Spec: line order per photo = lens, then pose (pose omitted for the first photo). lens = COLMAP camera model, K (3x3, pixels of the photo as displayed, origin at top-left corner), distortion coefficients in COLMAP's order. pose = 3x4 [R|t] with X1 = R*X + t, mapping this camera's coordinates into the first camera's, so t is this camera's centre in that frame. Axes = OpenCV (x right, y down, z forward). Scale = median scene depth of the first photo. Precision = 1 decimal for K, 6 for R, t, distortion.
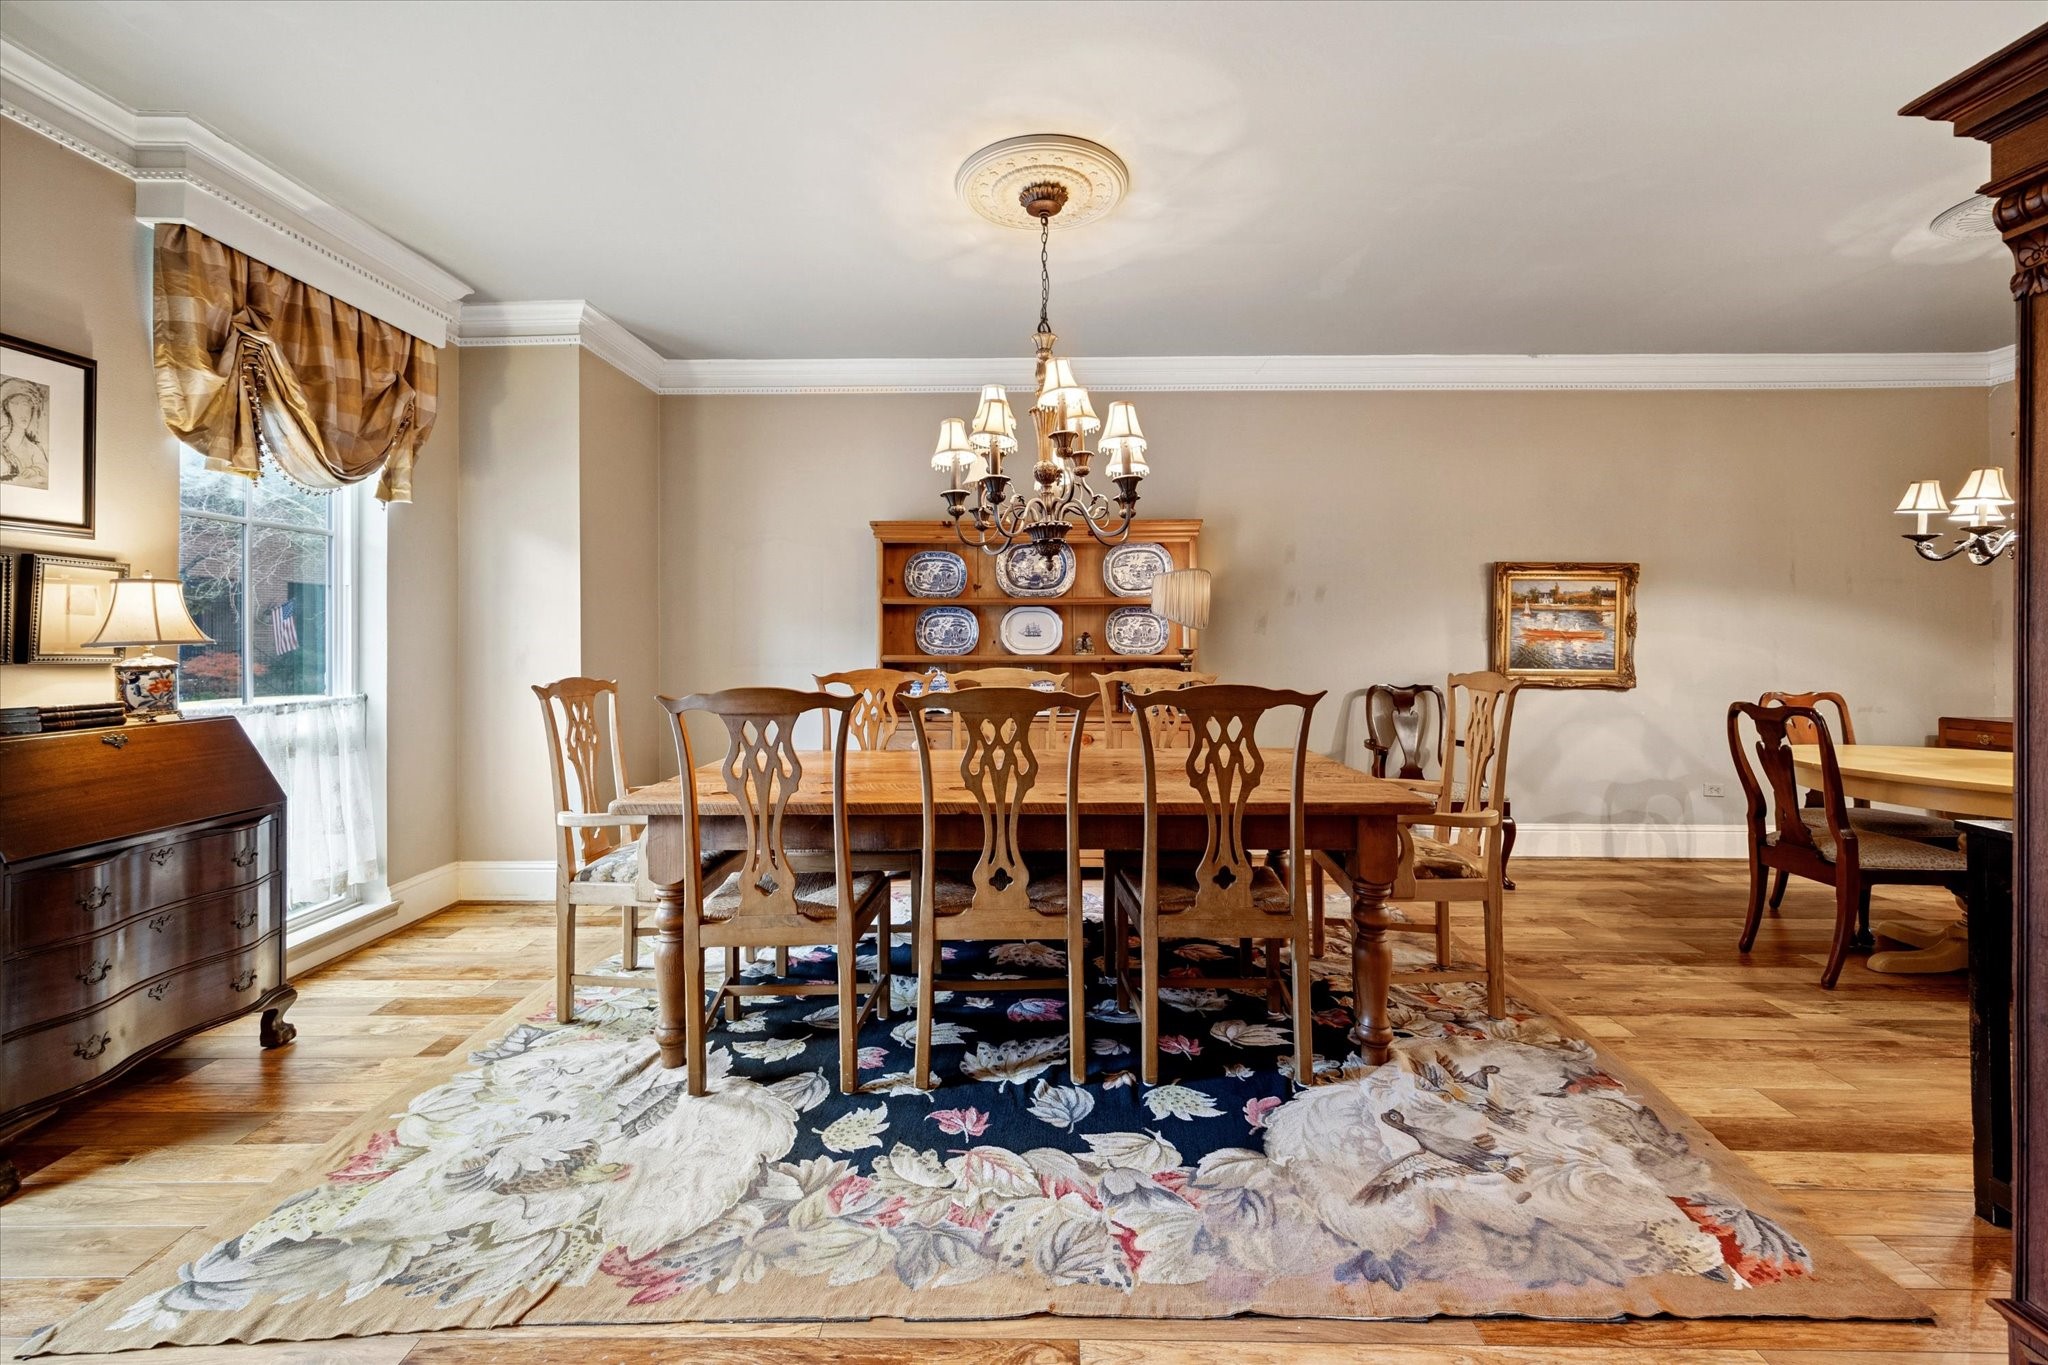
lens RADIAL K [[839.8, 0, 978.2], [0, 839.8, 640.8], [0, 0, 1]] dist [-0.001659, 0.000147]
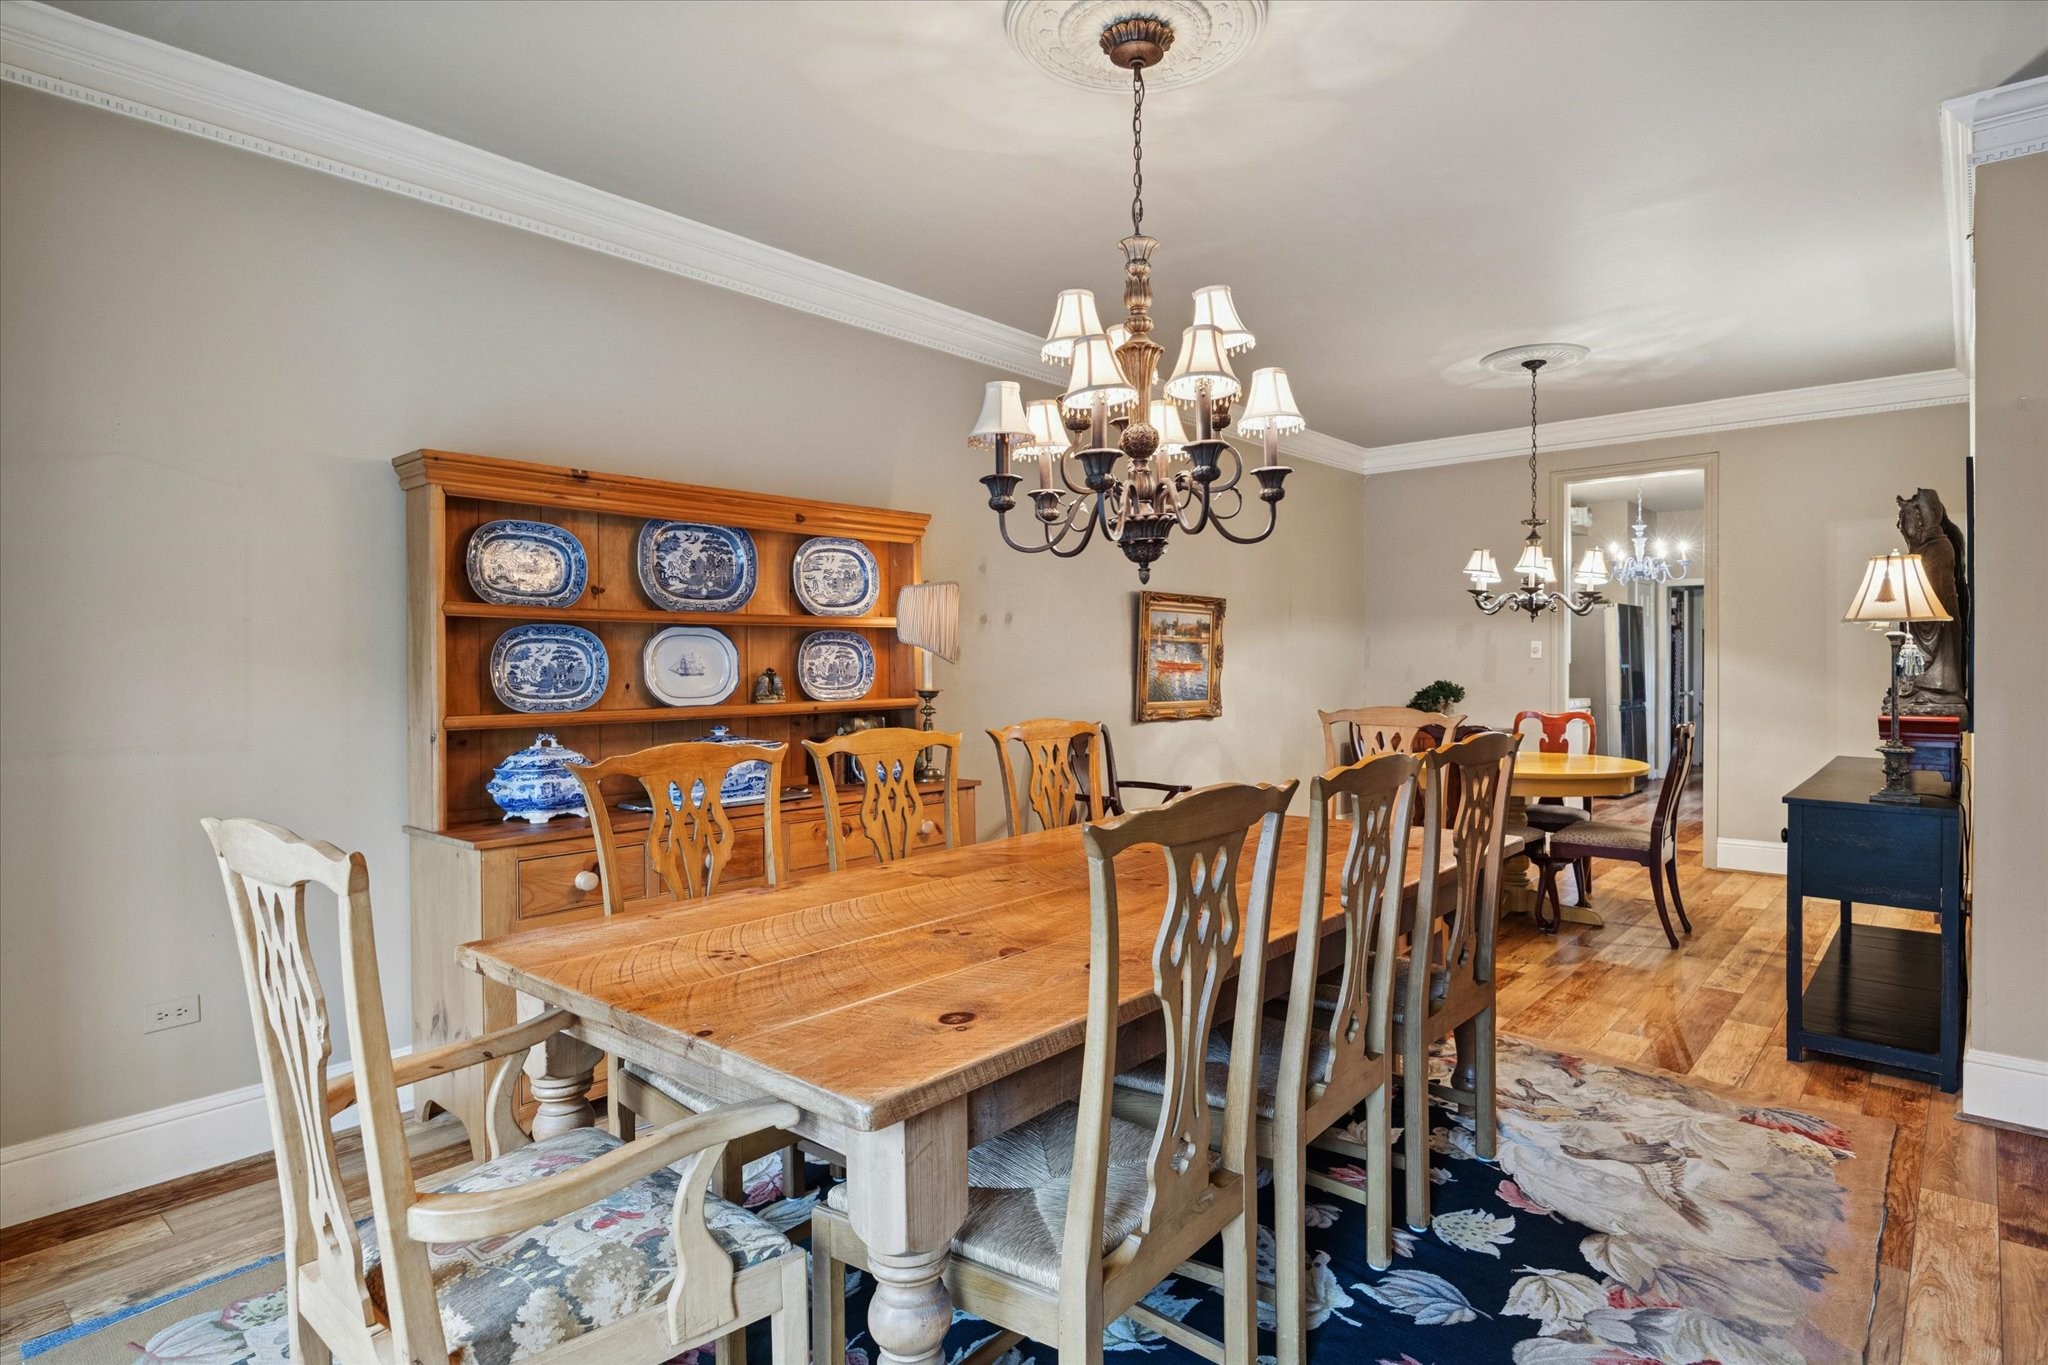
lens RADIAL K [[1064.3, 0, 1123.2], [0, 1064.3, 679.9], [0, 0, 1]] dist [-0.012499, -0.000041]
pose [[0.619102, -0.016650, 0.785134, -0.354975], [0.010199, 0.999861, 0.013162, -0.009114], [-0.785244, -0.000141, 0.619186, 0.271975]]
